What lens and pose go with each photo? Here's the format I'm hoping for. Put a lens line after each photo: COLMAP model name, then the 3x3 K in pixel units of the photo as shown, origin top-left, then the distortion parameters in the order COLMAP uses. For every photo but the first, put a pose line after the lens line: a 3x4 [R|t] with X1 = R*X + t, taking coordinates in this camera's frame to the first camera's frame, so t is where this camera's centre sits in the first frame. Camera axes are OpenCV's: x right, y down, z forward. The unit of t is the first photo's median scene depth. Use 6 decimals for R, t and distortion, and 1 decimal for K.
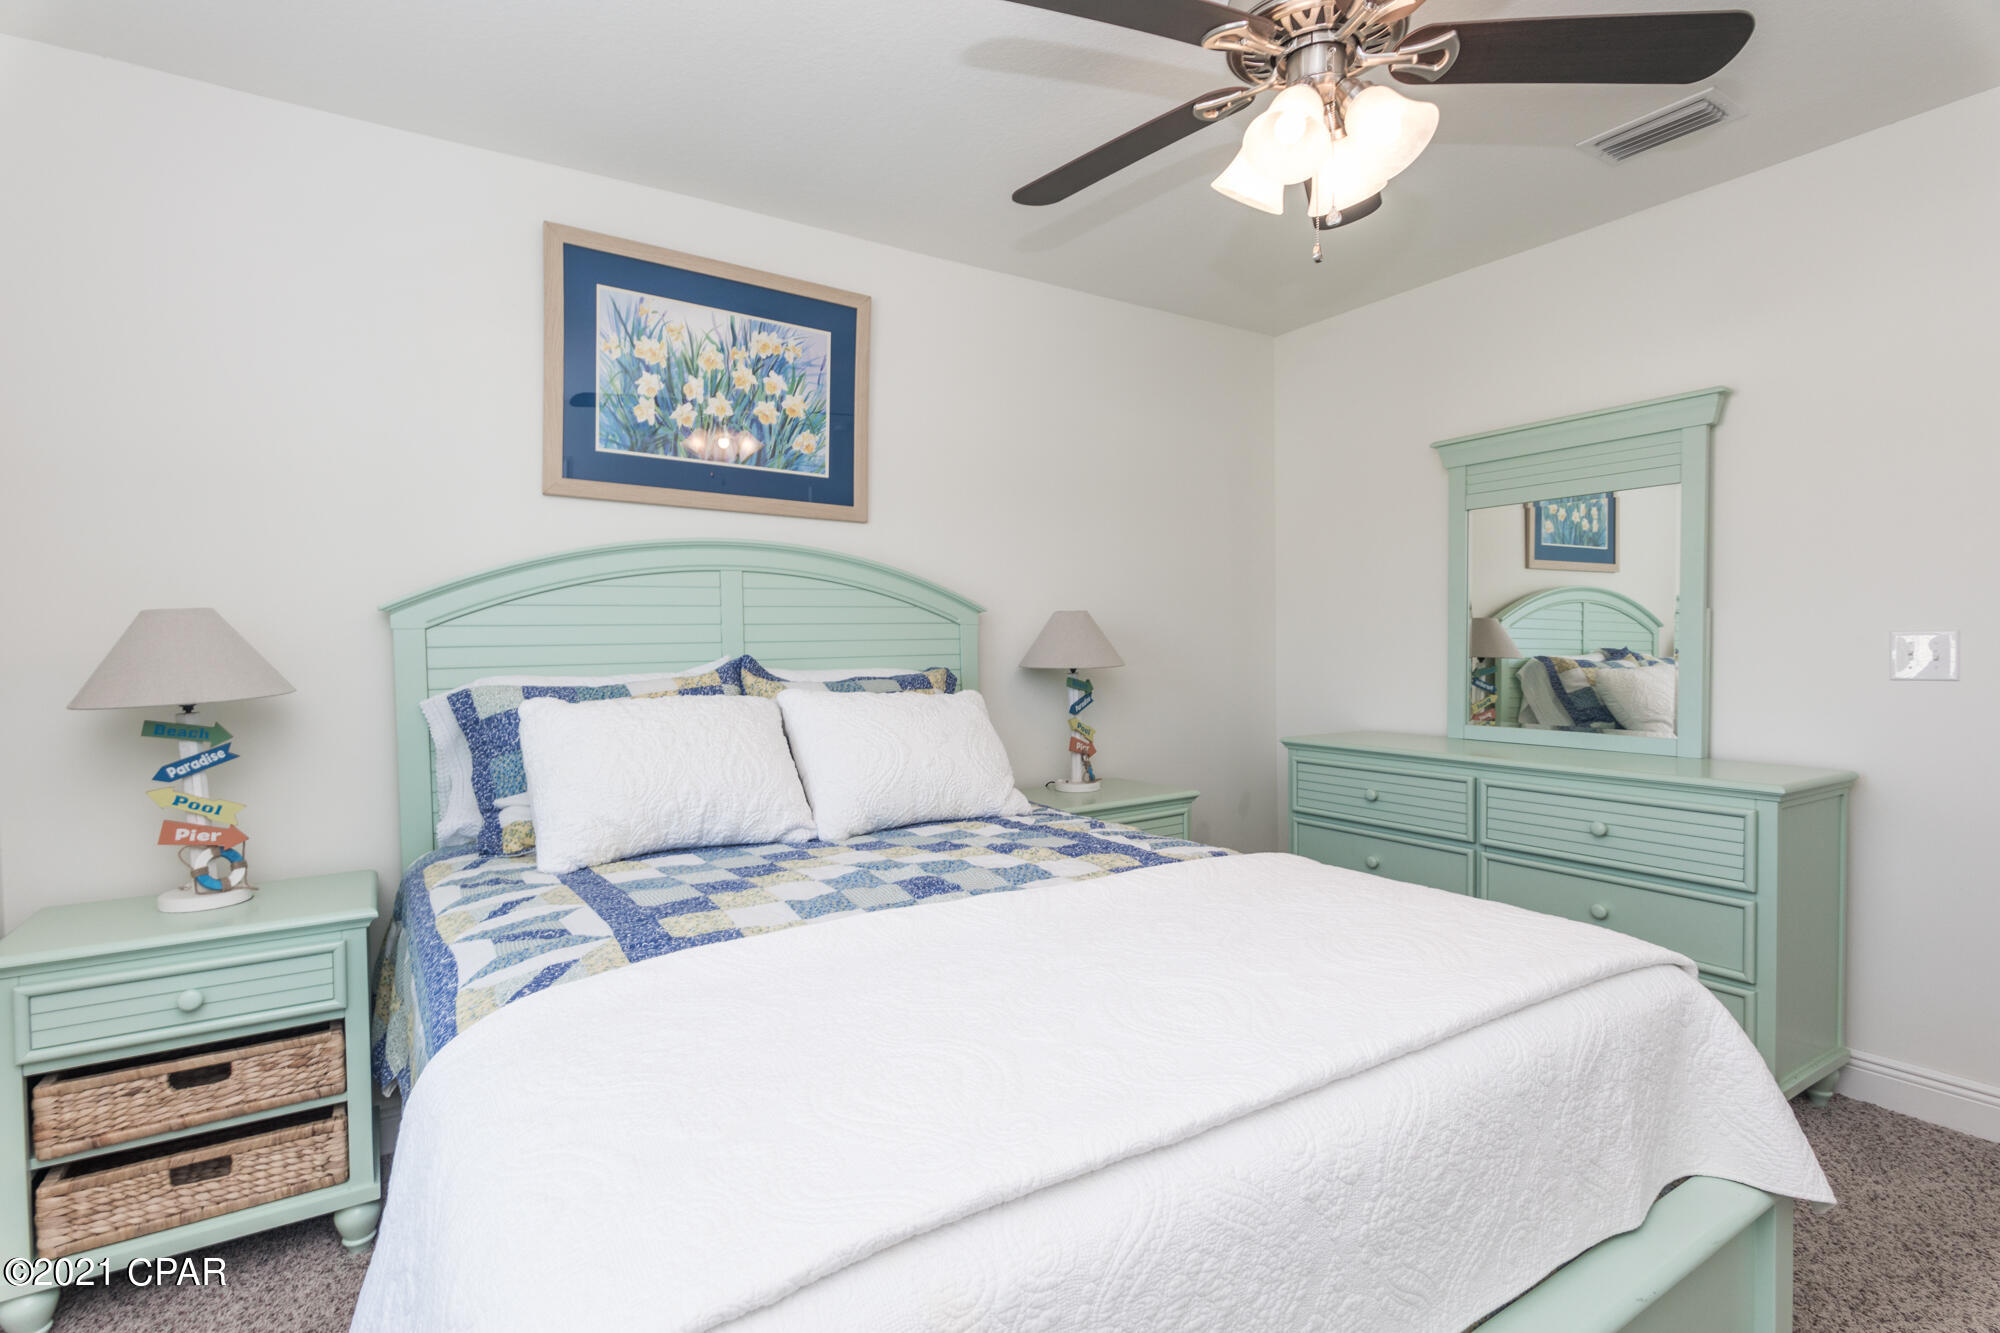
lens RADIAL K [[1037.7, 0, 1000.0], [0, 1037.7, 666.5], [0, 0, 1]] dist [0.001492, 0.000192]
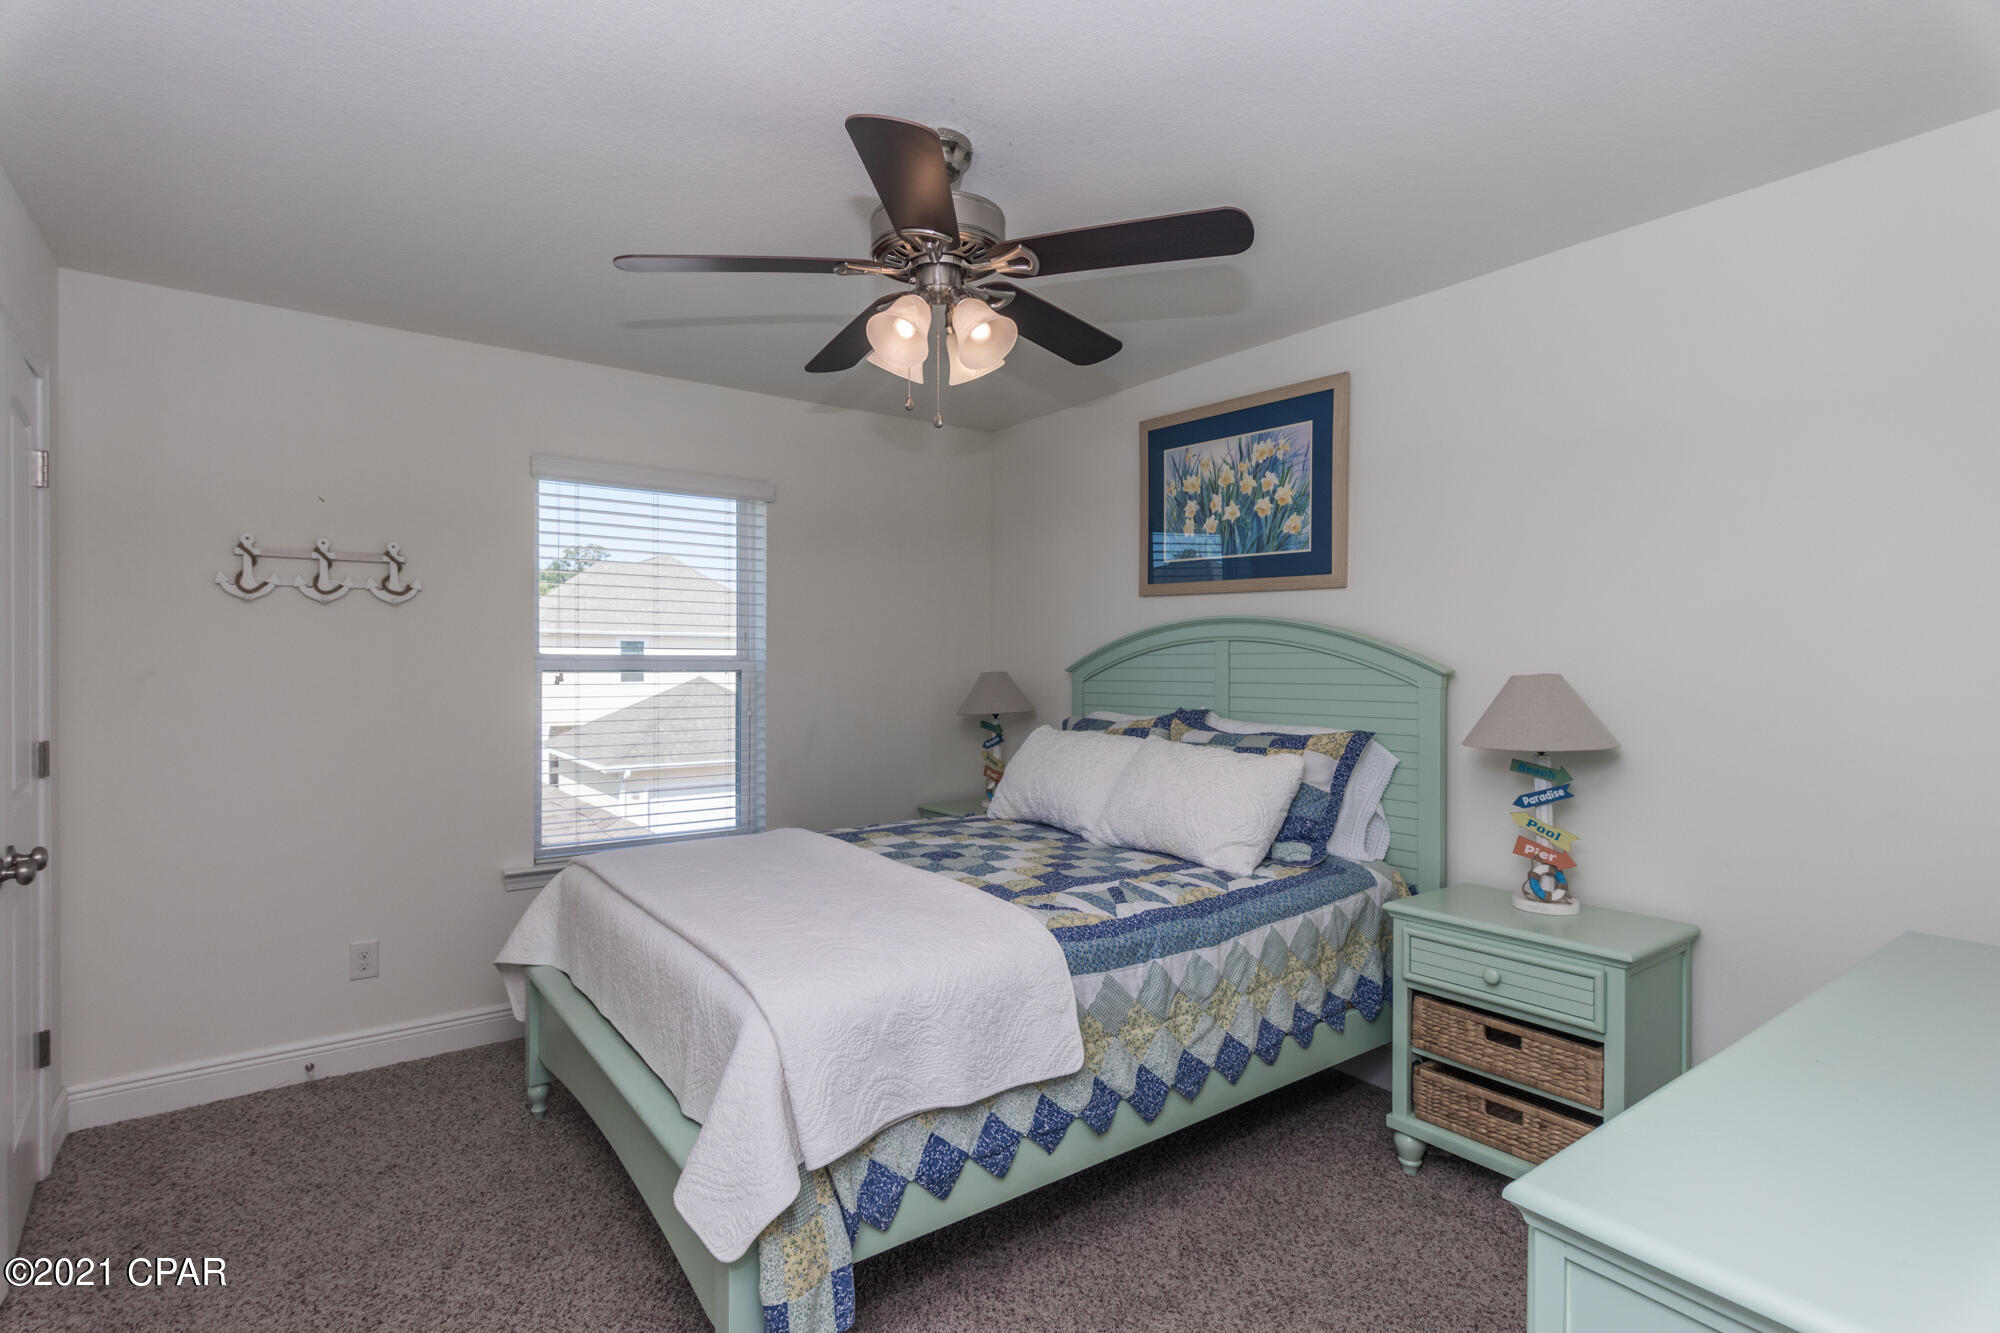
lens RADIAL K [[979.2, 0, 996.9], [0, 979.2, 672.2], [0, 0, 1]] dist [0.000026, -0.000821]
pose [[0.020084, -0.001311, -0.999797, 0.874035], [-0.059604, 0.998219, -0.002506, -0.032796], [0.998020, 0.059642, 0.019970, 0.665679]]
